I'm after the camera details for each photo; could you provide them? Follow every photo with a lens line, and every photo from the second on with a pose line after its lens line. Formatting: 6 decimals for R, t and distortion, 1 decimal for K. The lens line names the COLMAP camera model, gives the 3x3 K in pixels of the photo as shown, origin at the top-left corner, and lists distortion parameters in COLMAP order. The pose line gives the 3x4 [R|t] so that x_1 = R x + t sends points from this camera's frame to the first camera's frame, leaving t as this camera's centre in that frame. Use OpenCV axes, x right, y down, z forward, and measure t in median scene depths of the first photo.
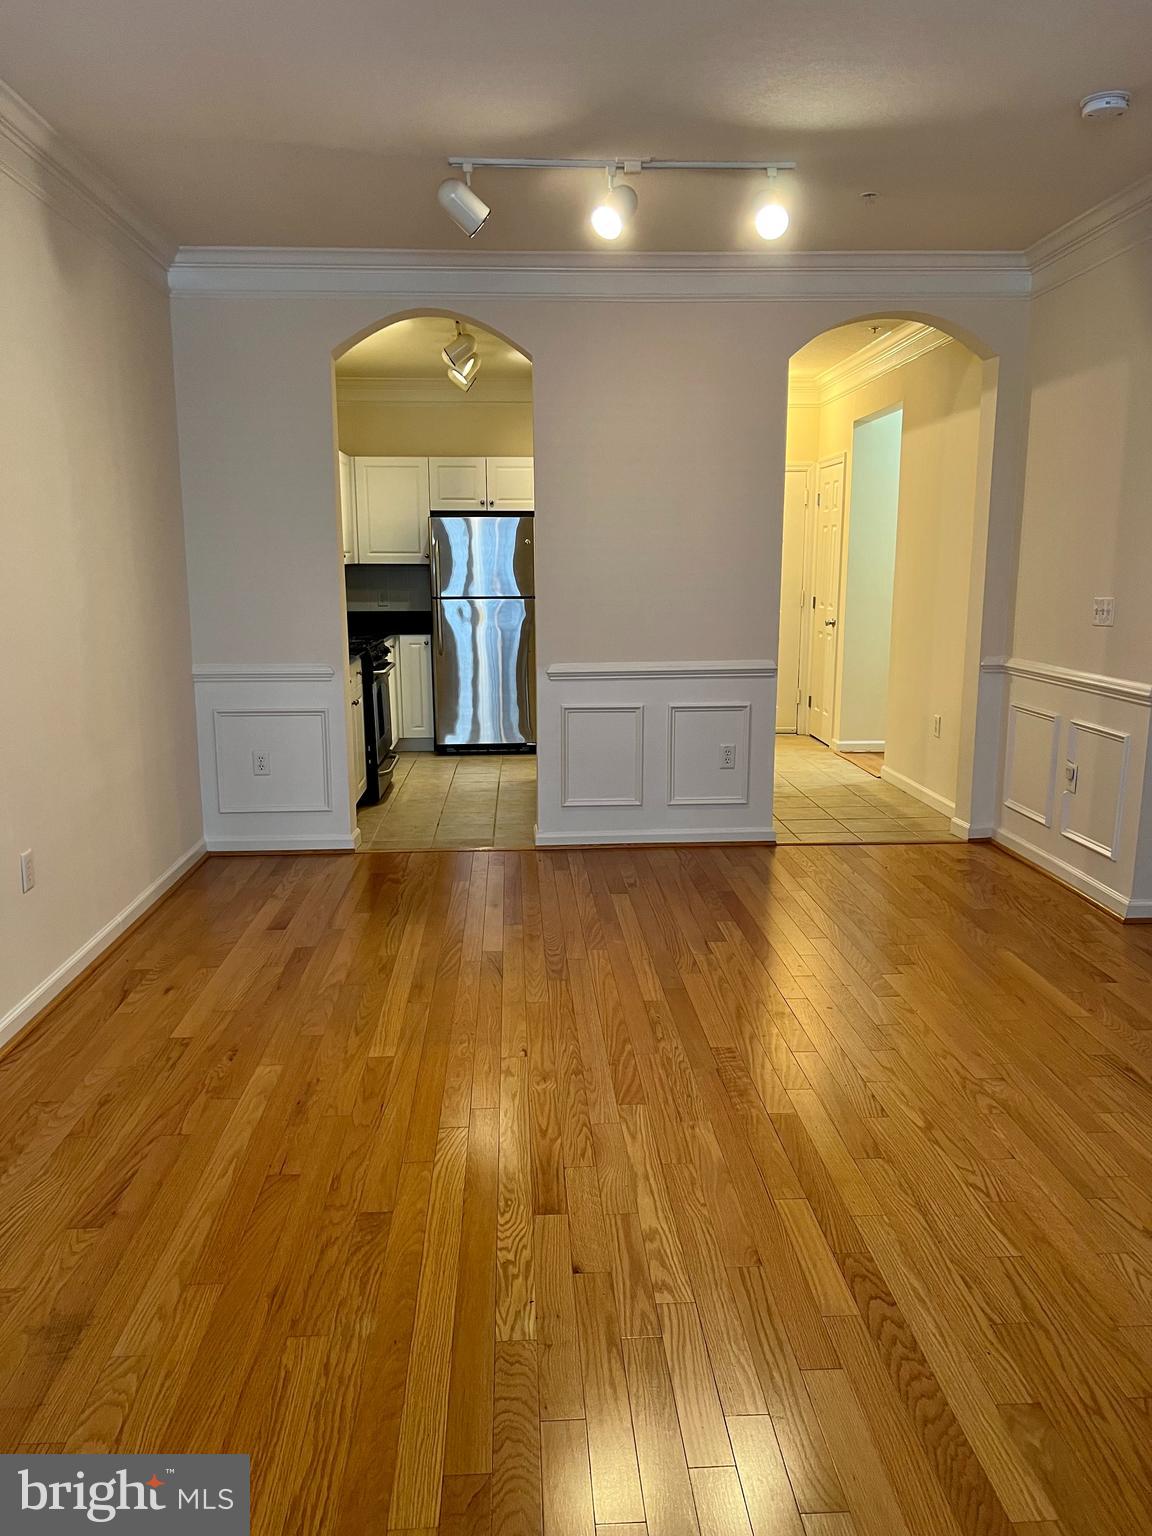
lens RADIAL K [[1153.0, 0, 575.9], [0, 1153.0, 769.8], [0, 0, 1]] dist [-0.005037, -0.005196]
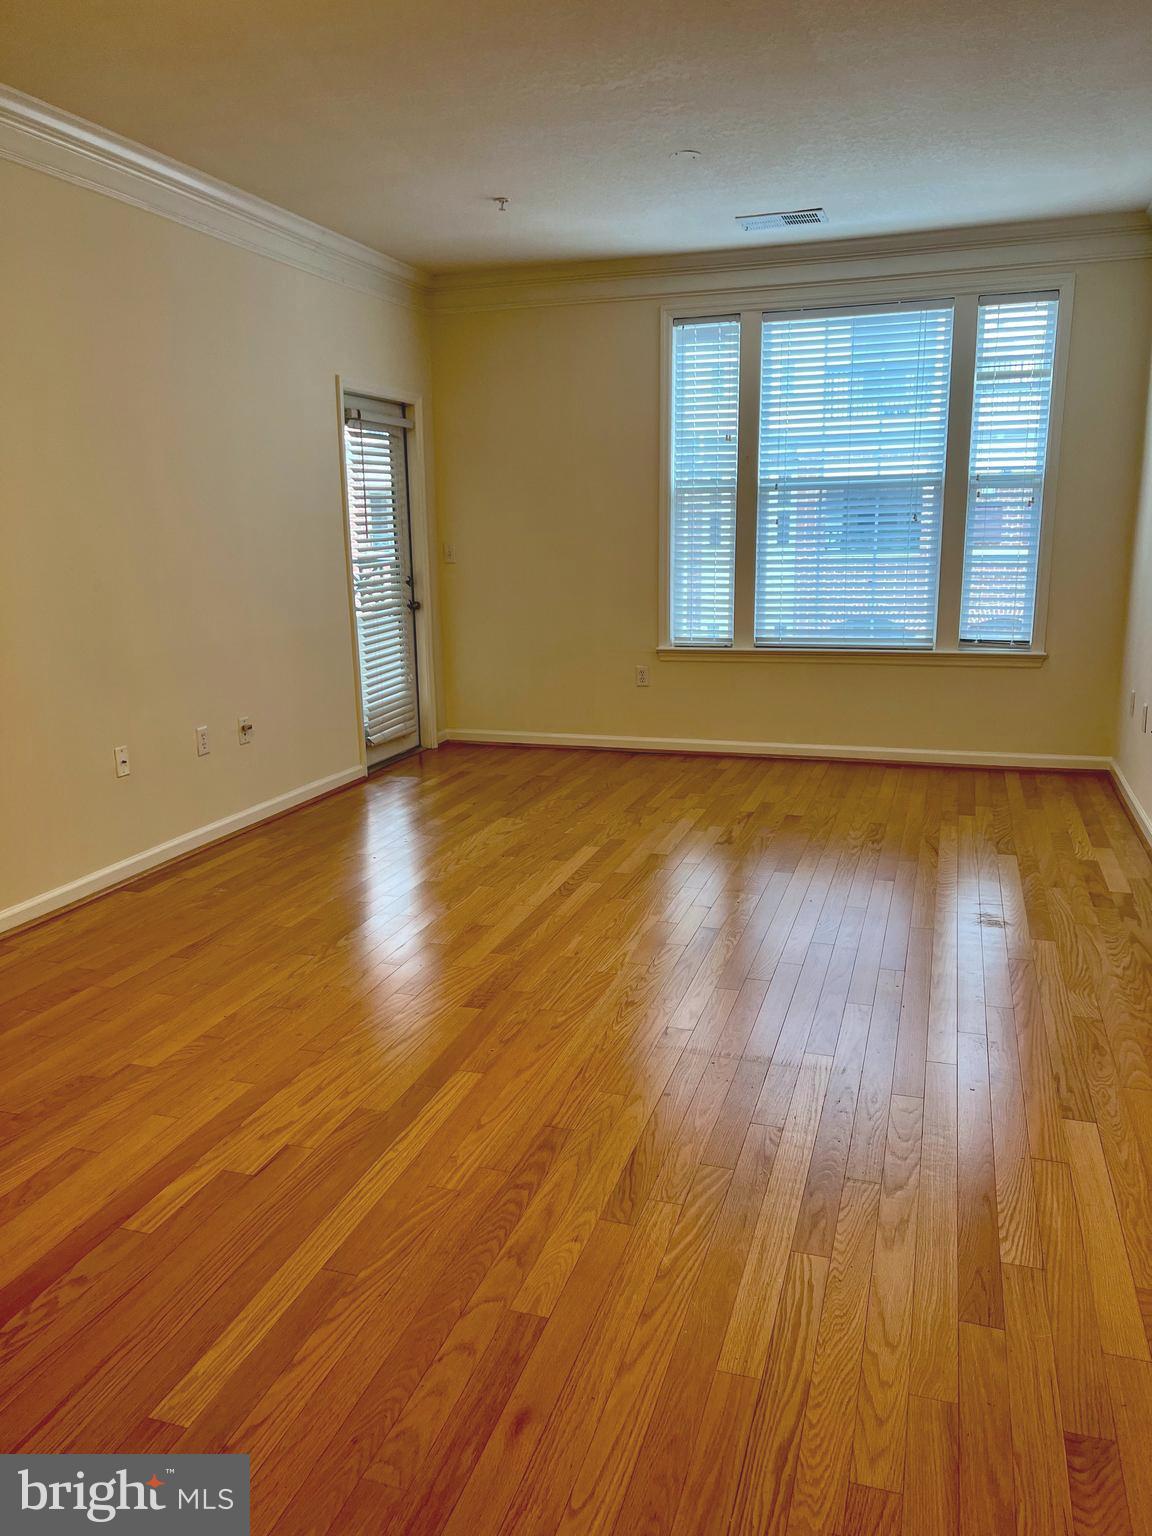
lens RADIAL K [[1153.0, 0, 576.0], [0, 1153.0, 768.7], [0, 0, 1]] dist [-0.005037, -0.005196]
pose [[-0.933957, -0.061551, 0.352046, -0.244246], [0.076790, 0.927489, 0.365879, -0.255582], [-0.349039, 0.368748, -0.861508, 1.459903]]
